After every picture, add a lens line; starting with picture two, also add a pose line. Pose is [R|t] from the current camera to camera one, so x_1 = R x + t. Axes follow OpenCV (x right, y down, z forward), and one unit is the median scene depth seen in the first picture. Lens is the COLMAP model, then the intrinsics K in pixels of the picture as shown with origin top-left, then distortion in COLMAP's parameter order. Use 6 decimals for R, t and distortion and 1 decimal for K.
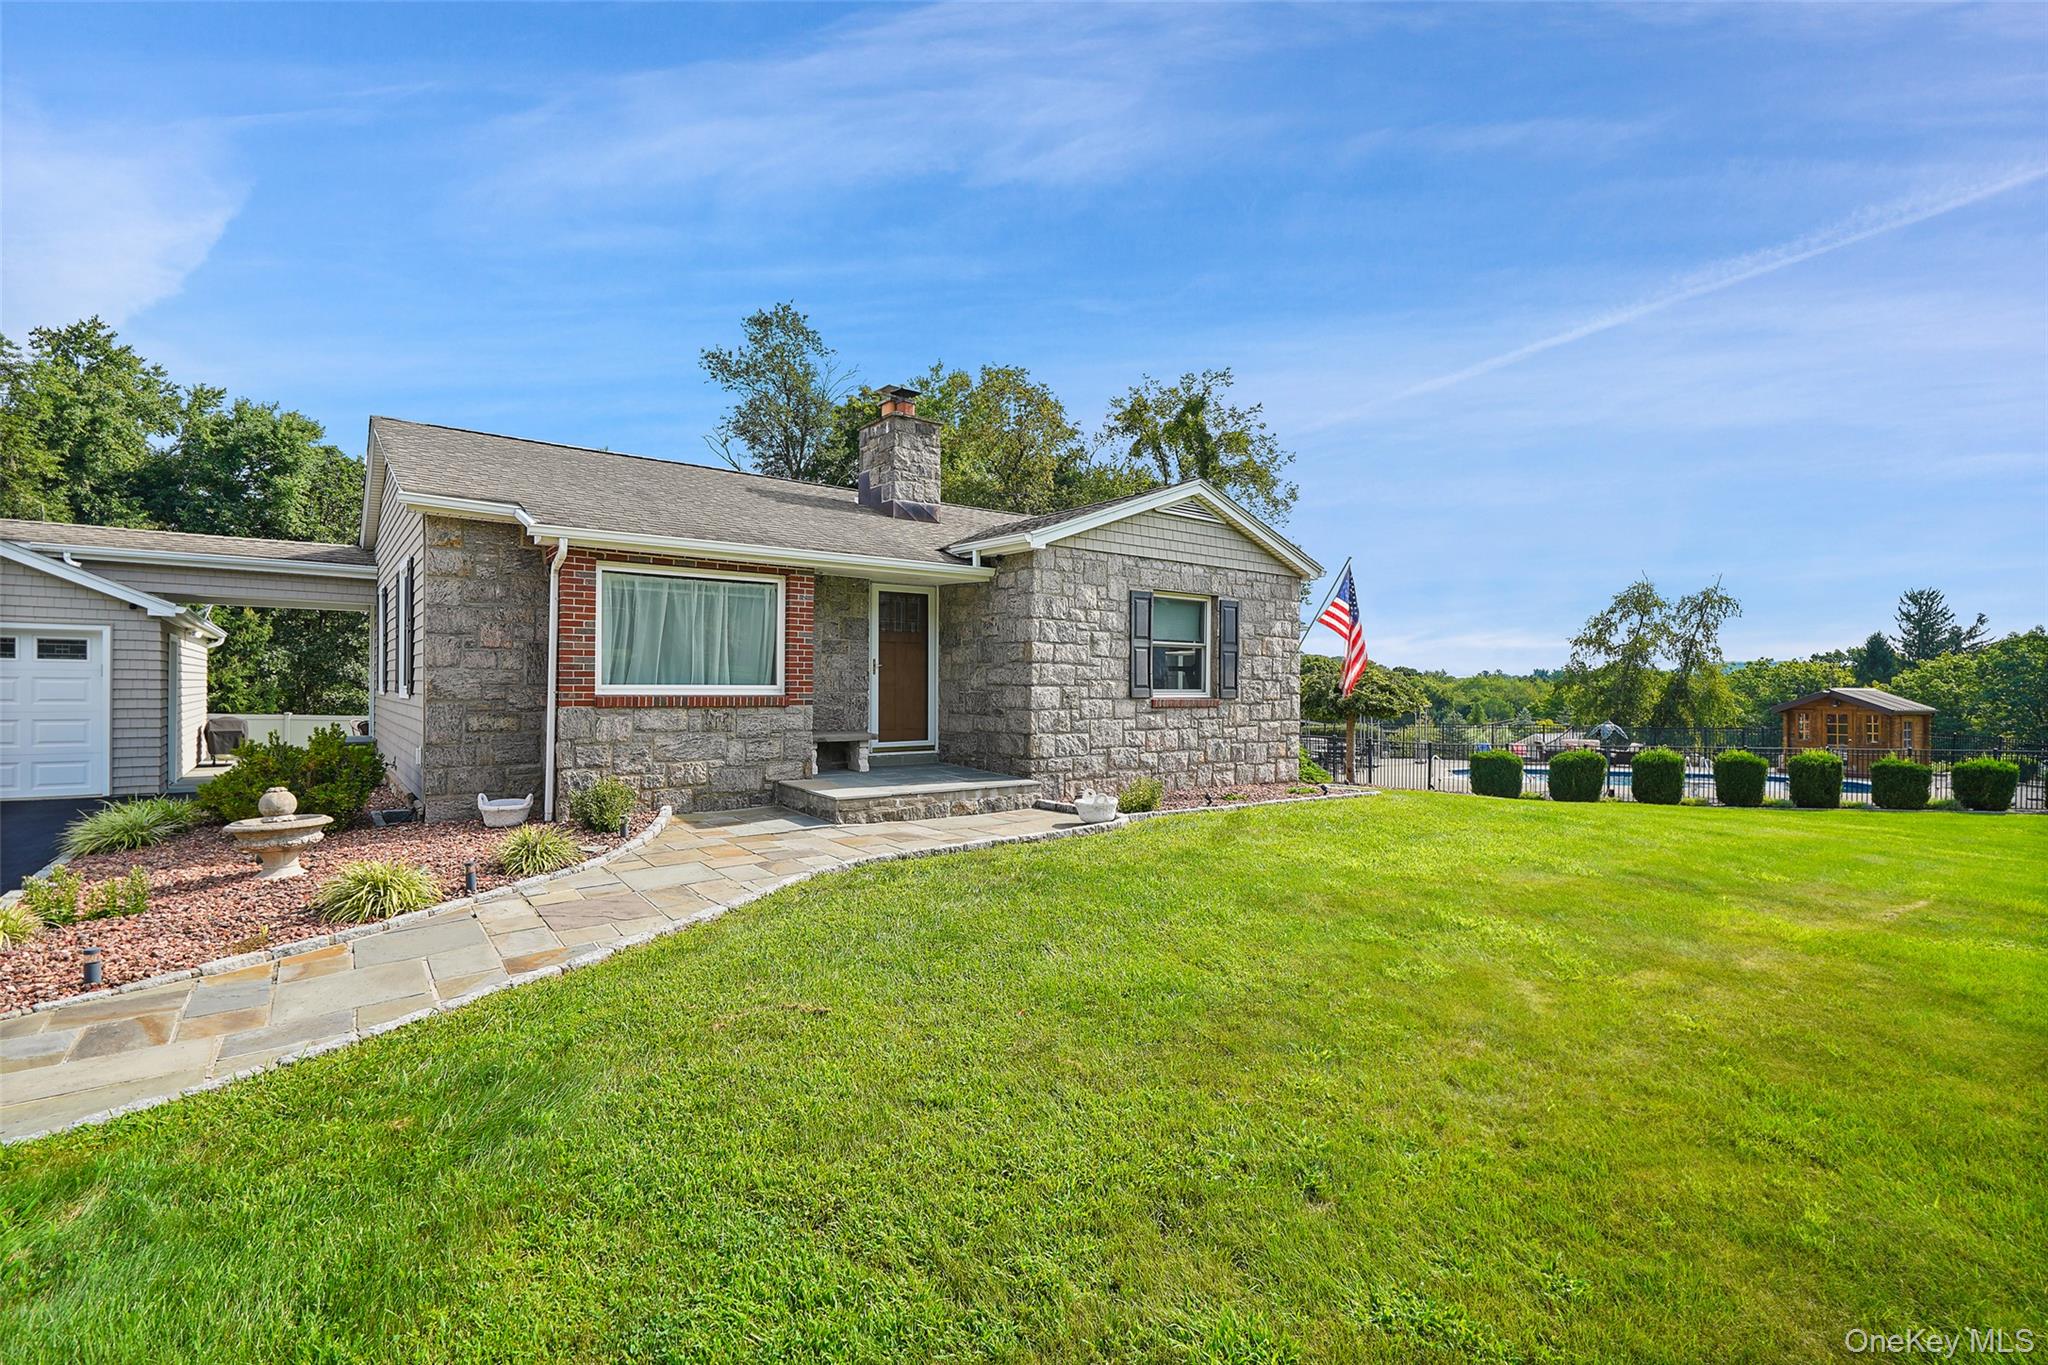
lens RADIAL K [[948.2, 0, 1019.9], [0, 948.2, 699.0], [0, 0, 1]] dist [-0.001919, 0.000515]
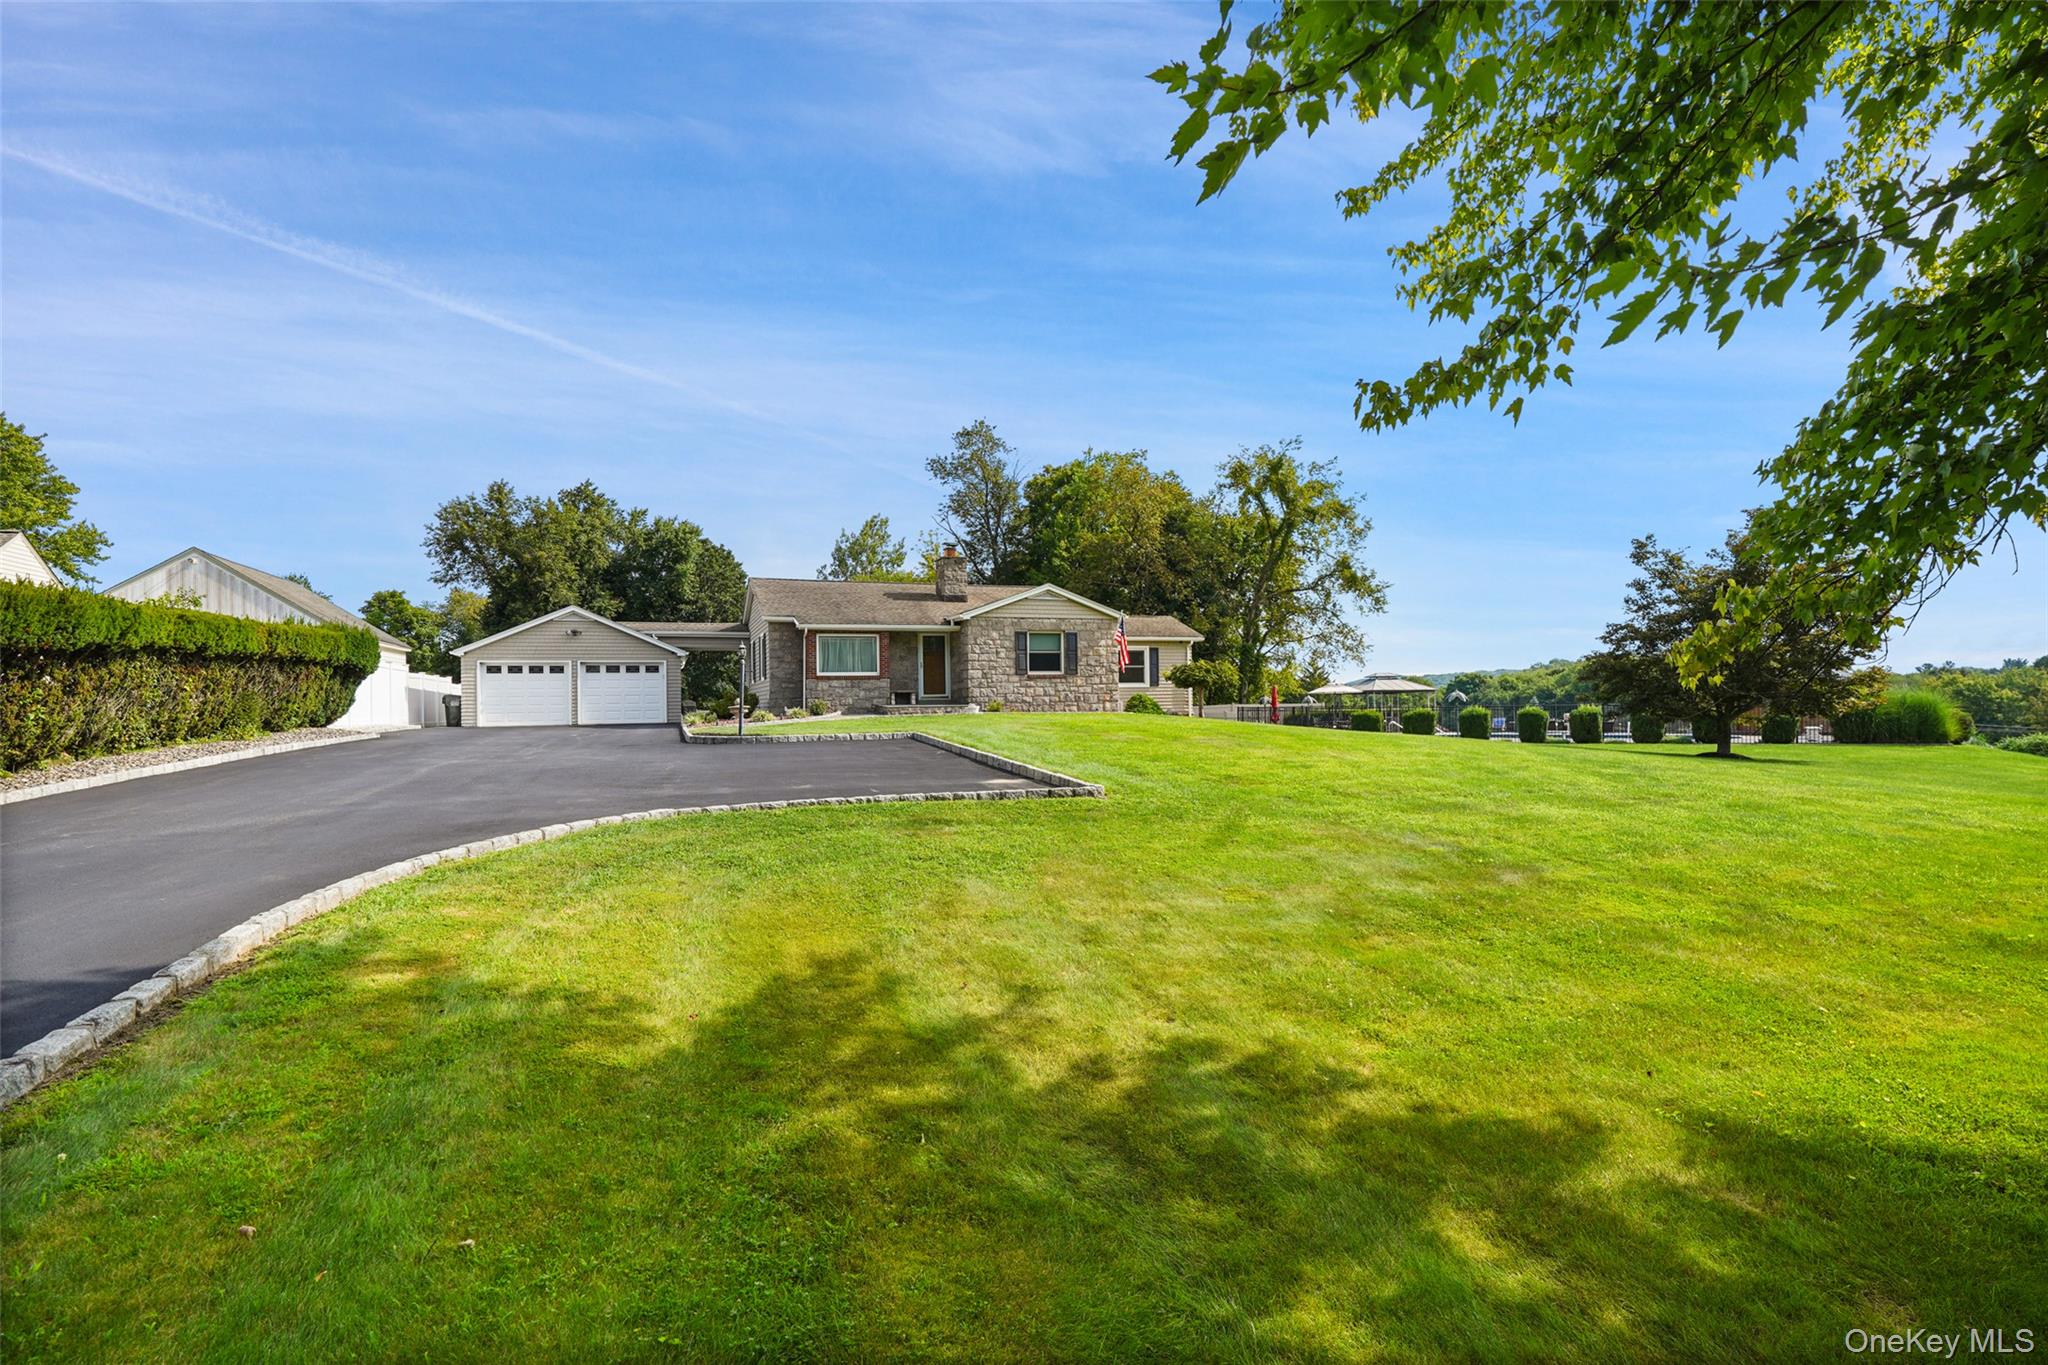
lens RADIAL K [[974.2, 0, 1010.2], [0, 974.2, 700.2], [0, 0, 1]] dist [-0.003771, -0.000828]
pose [[0.953091, -0.022788, -0.301824, 0.450618], [0.018421, 0.999681, -0.017307, 0.057373], [0.302122, 0.010935, 0.953206, -0.748473]]
